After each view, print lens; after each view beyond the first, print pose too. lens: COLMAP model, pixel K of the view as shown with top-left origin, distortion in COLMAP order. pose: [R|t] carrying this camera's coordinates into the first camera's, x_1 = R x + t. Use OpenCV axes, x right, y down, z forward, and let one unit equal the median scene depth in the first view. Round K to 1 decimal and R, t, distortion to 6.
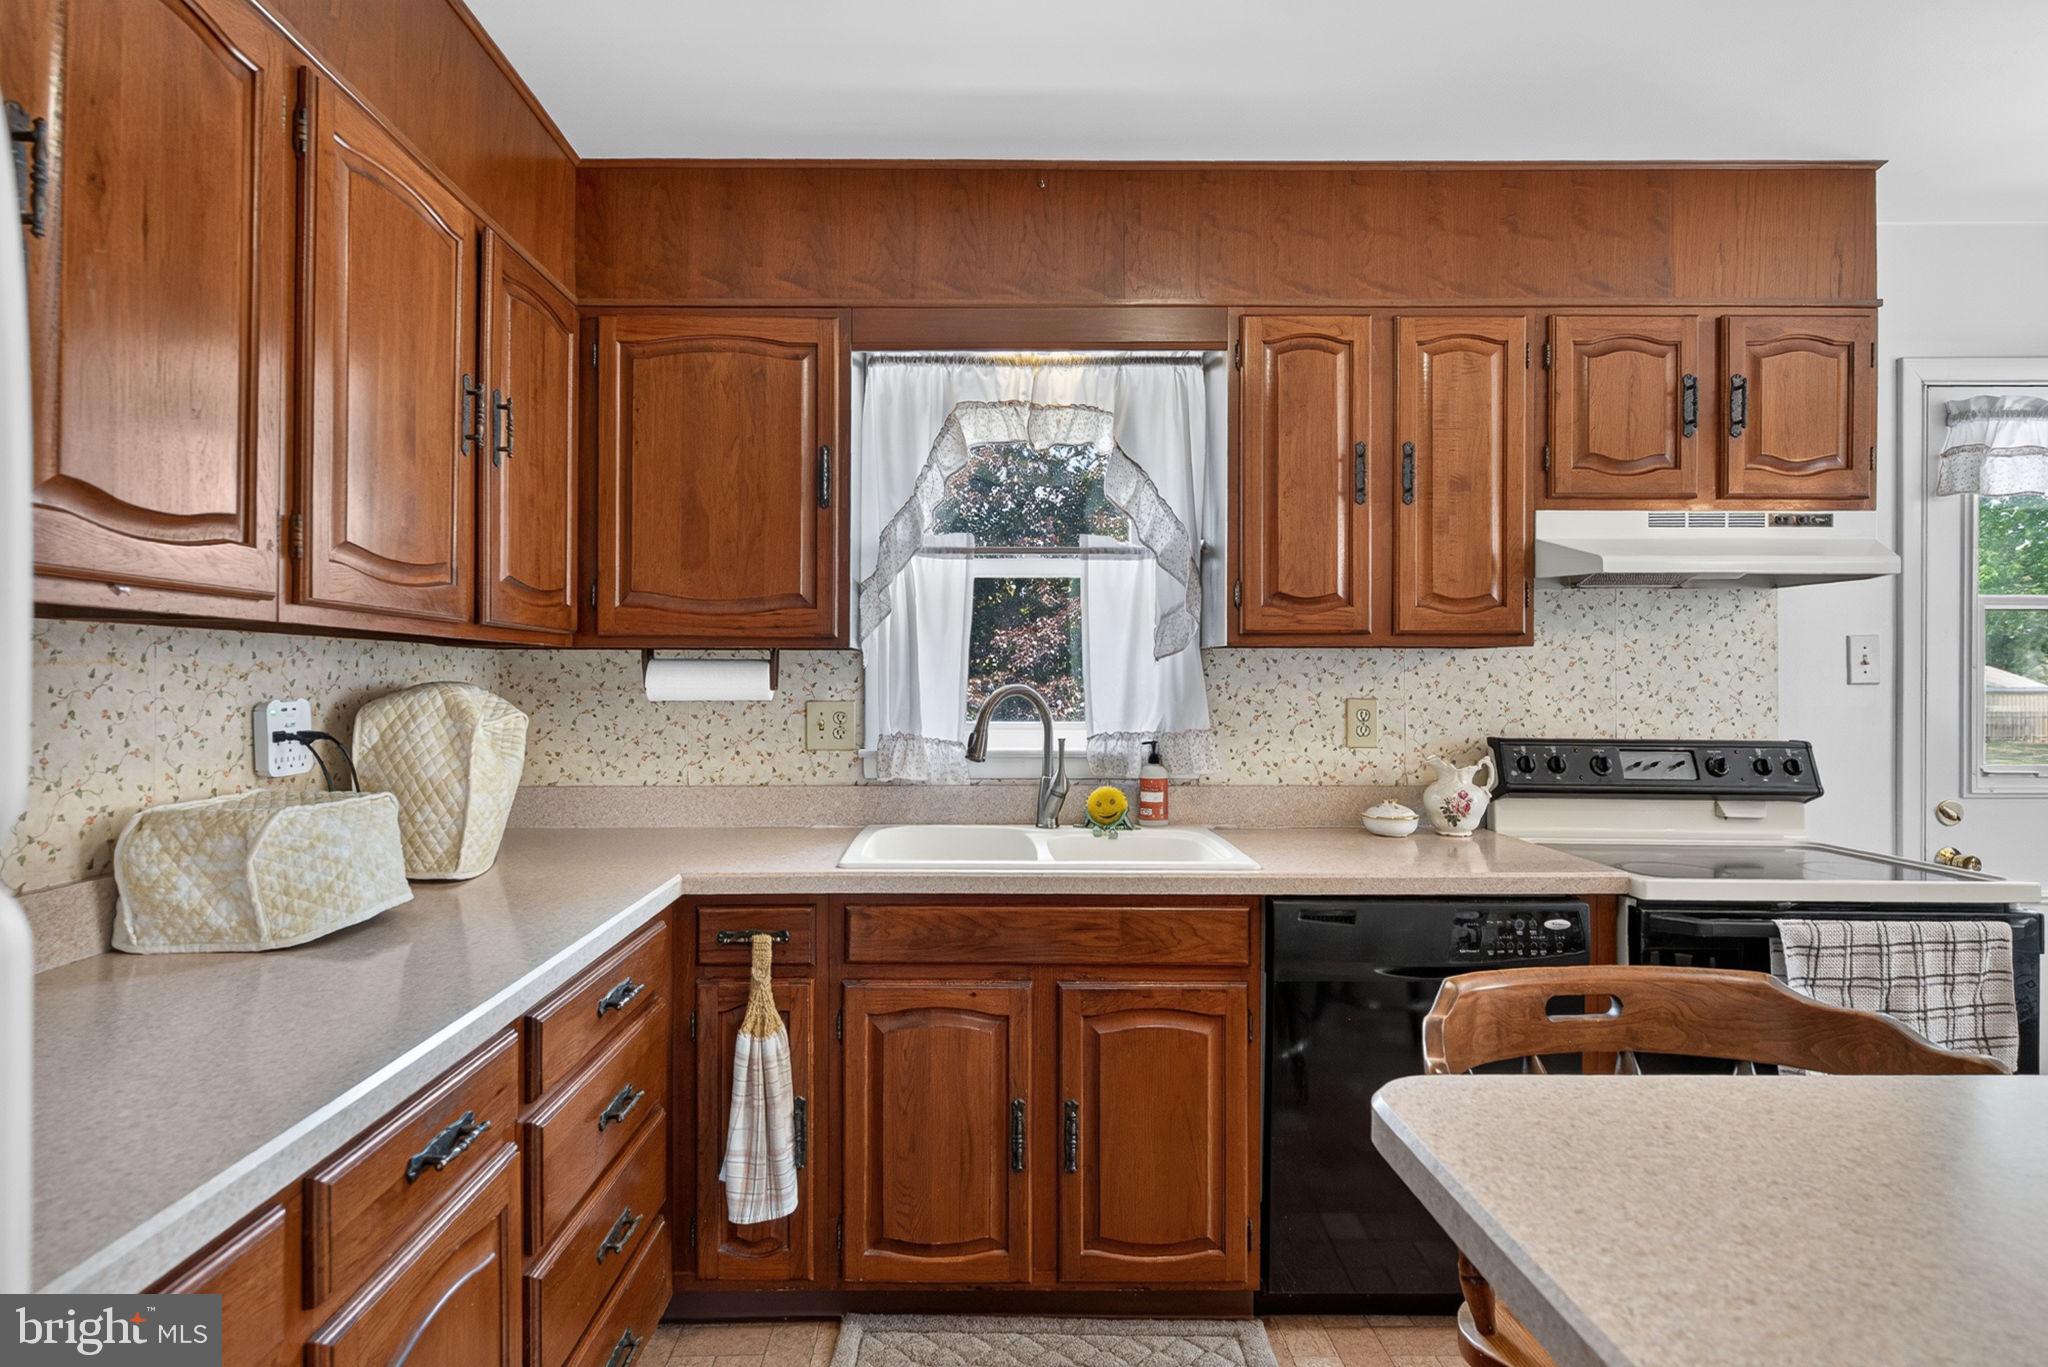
lens RADIAL K [[1072.5, 0, 1021.3], [0, 1072.5, 679.8], [0, 0, 1]] dist [0.001778, -0.002331]
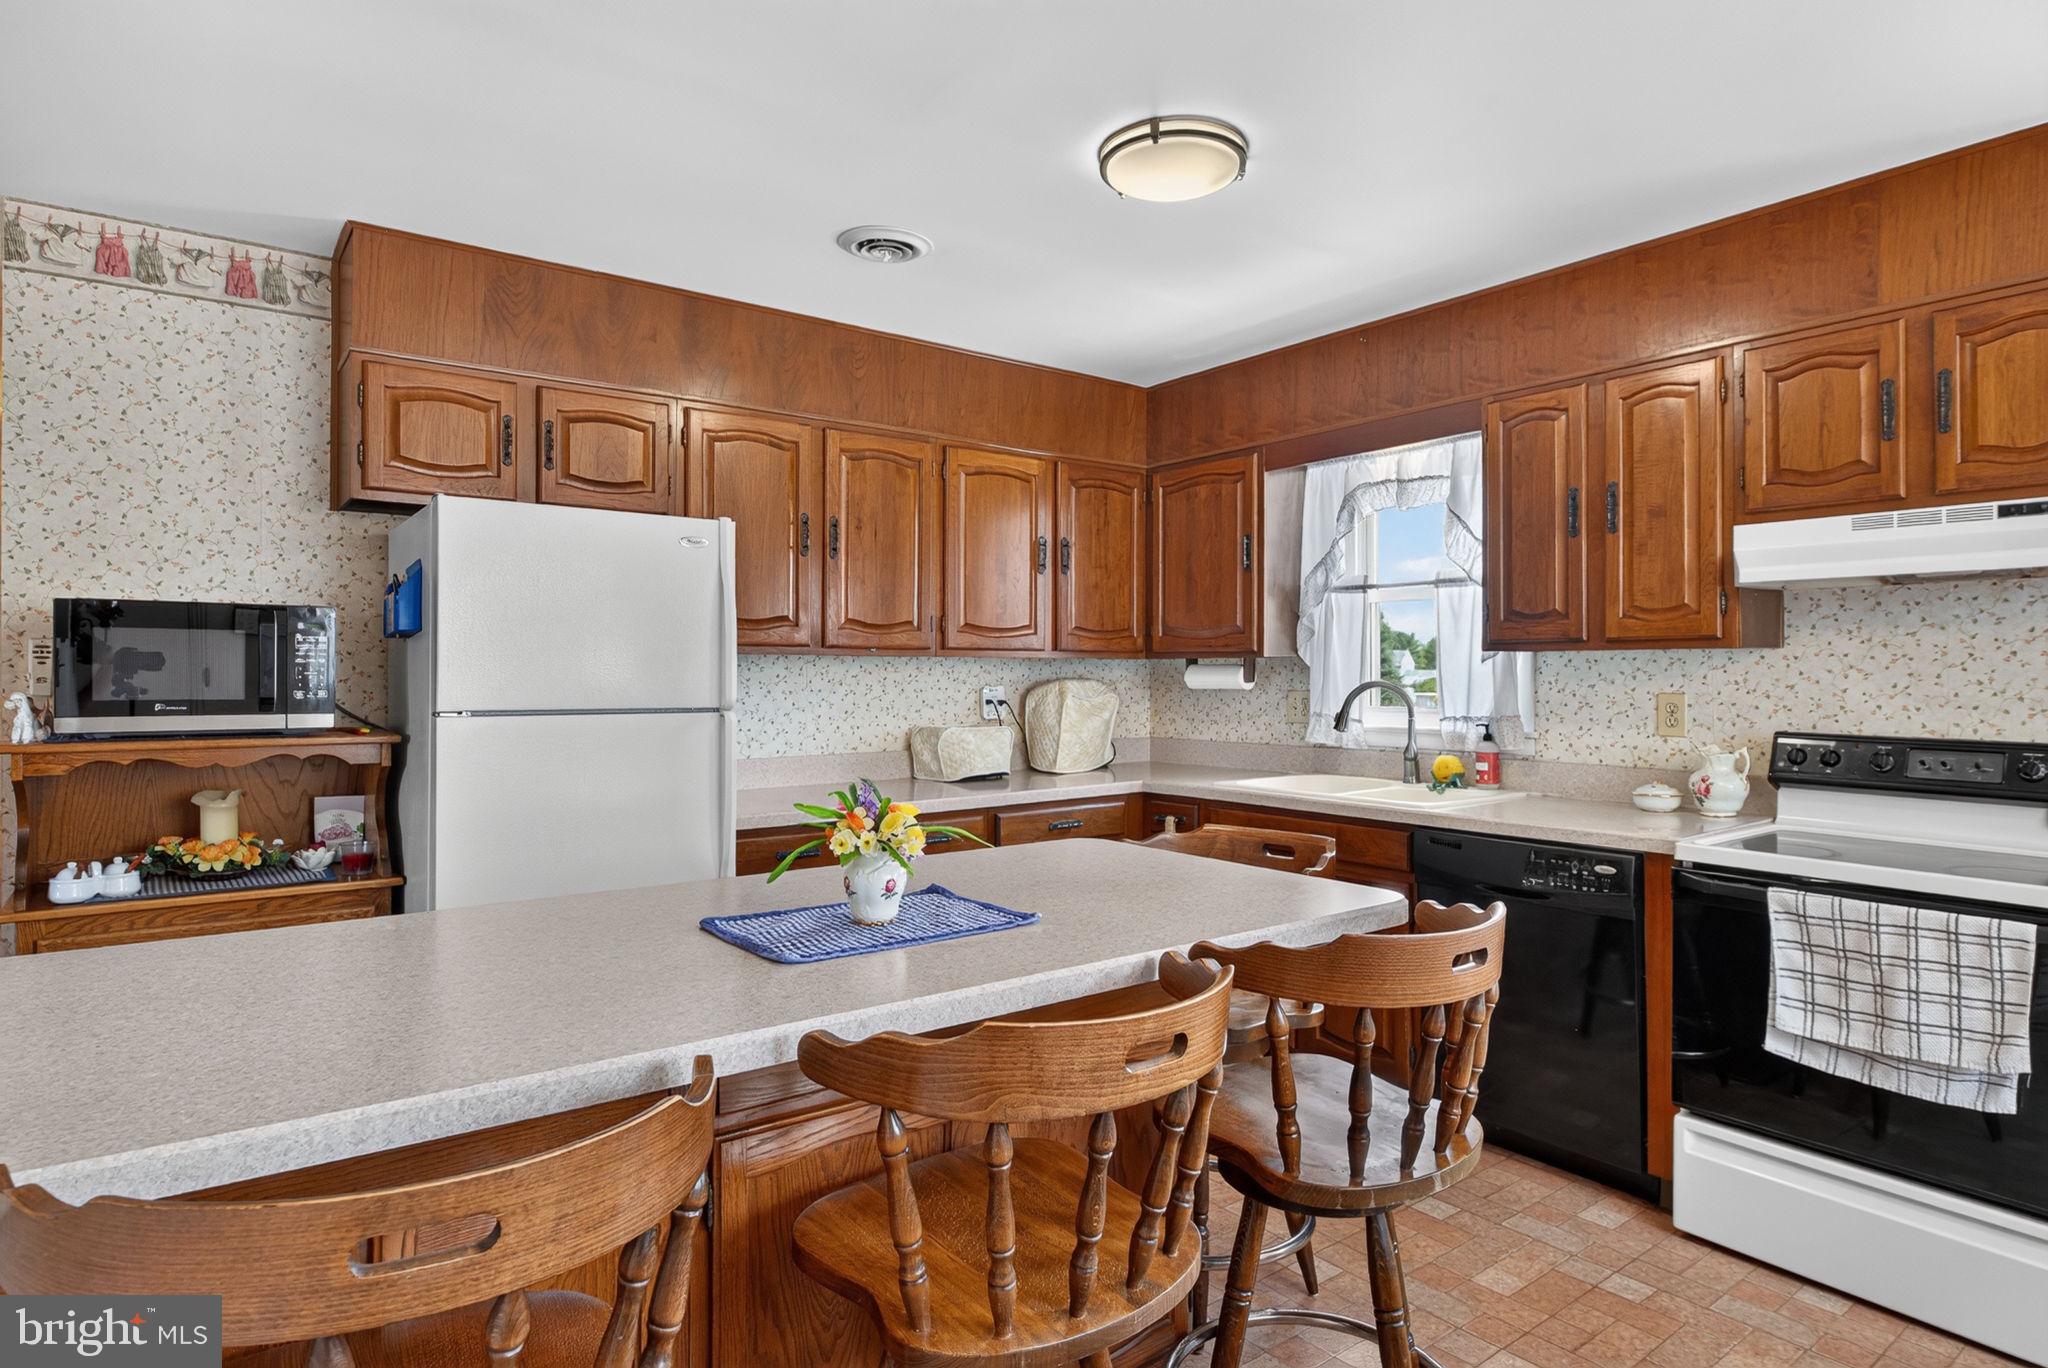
lens RADIAL K [[1072.5, 0, 1021.0], [0, 1072.5, 677.7], [0, 0, 1]] dist [0.001778, -0.002331]
pose [[0.608250, 0.001270, -0.793745, 0.901701], [0.002986, 0.999988, 0.003888, -0.006418], [0.793740, -0.004735, 0.608239, -0.269797]]
